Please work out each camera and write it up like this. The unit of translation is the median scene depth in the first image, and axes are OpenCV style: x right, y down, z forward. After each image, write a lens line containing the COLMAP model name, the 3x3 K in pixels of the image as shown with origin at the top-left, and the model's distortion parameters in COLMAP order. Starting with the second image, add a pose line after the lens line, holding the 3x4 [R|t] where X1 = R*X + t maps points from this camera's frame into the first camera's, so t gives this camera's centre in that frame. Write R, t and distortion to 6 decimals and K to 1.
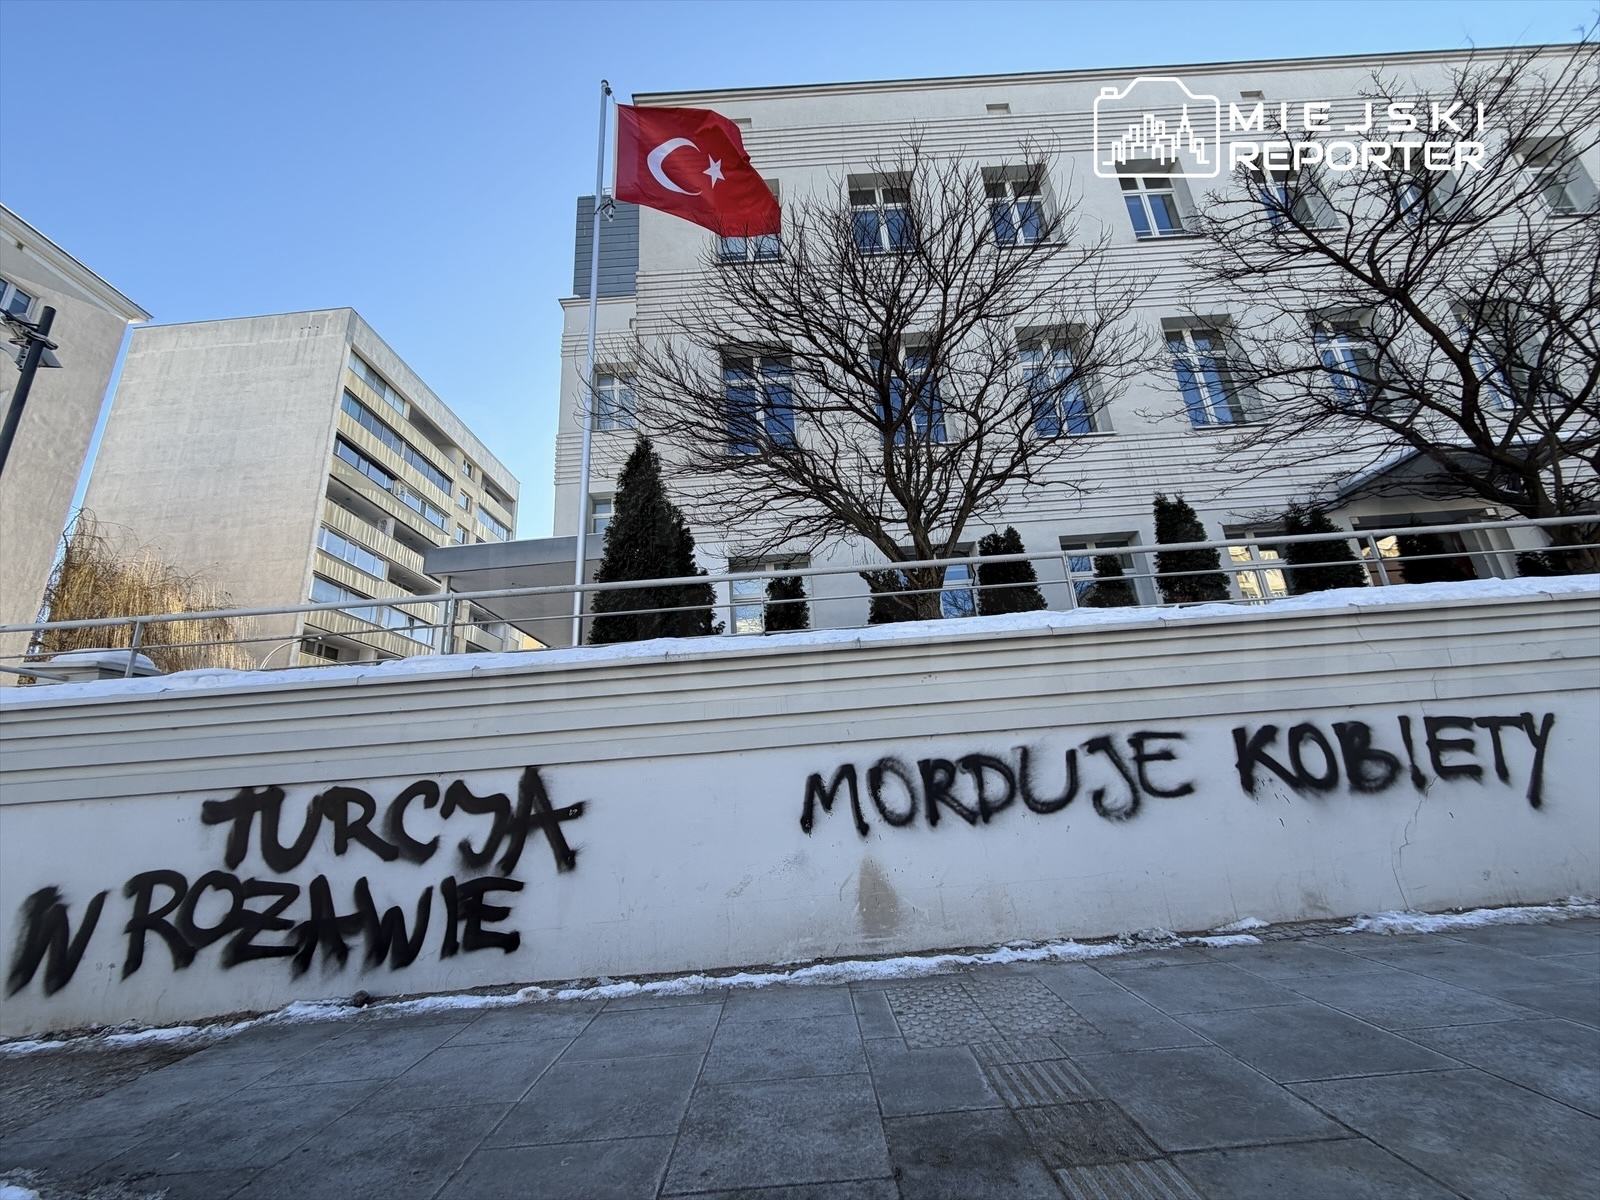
lens RADIAL K [[628.9, 0, 793.4], [0, 628.9, 598.5], [0, 0, 1]] dist [-0.001576, 0.000115]
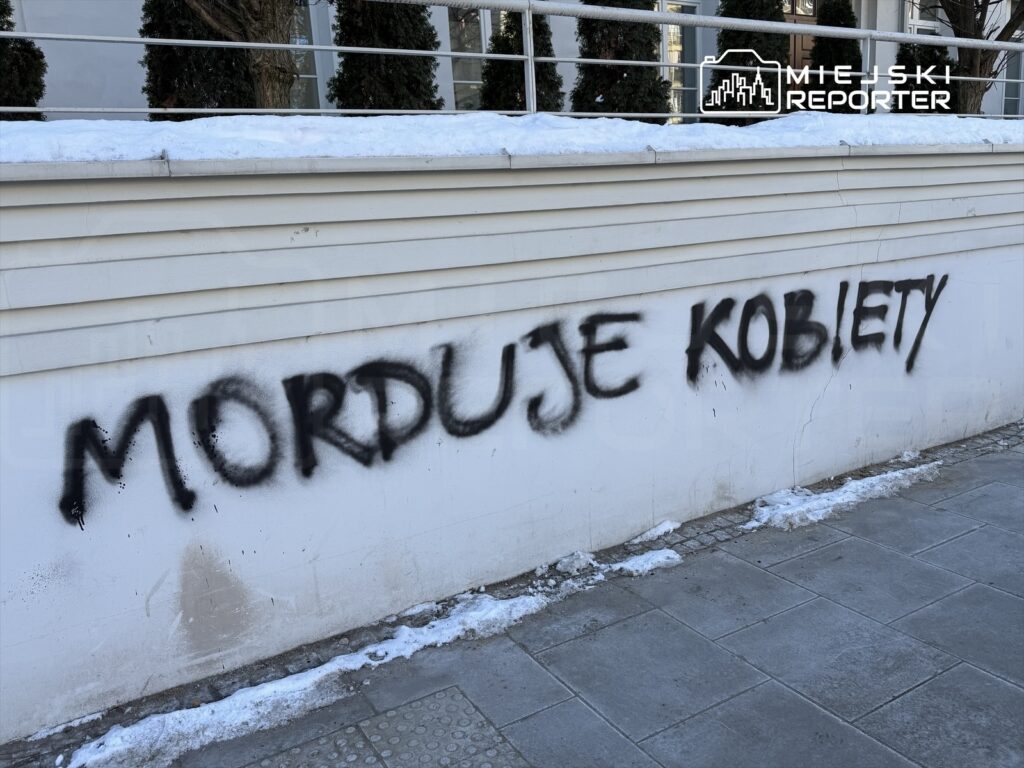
lens RADIAL K [[817.0, 0, 513.2], [0, 817.0, 384.6], [0, 0, 1]] dist [0.092767, -0.126740]
pose [[0.849648, -0.092993, 0.519086, -0.016906], [-0.159978, 0.892491, 0.421743, -0.093256], [-0.502498, -0.441376, 0.743426, 0.323420]]
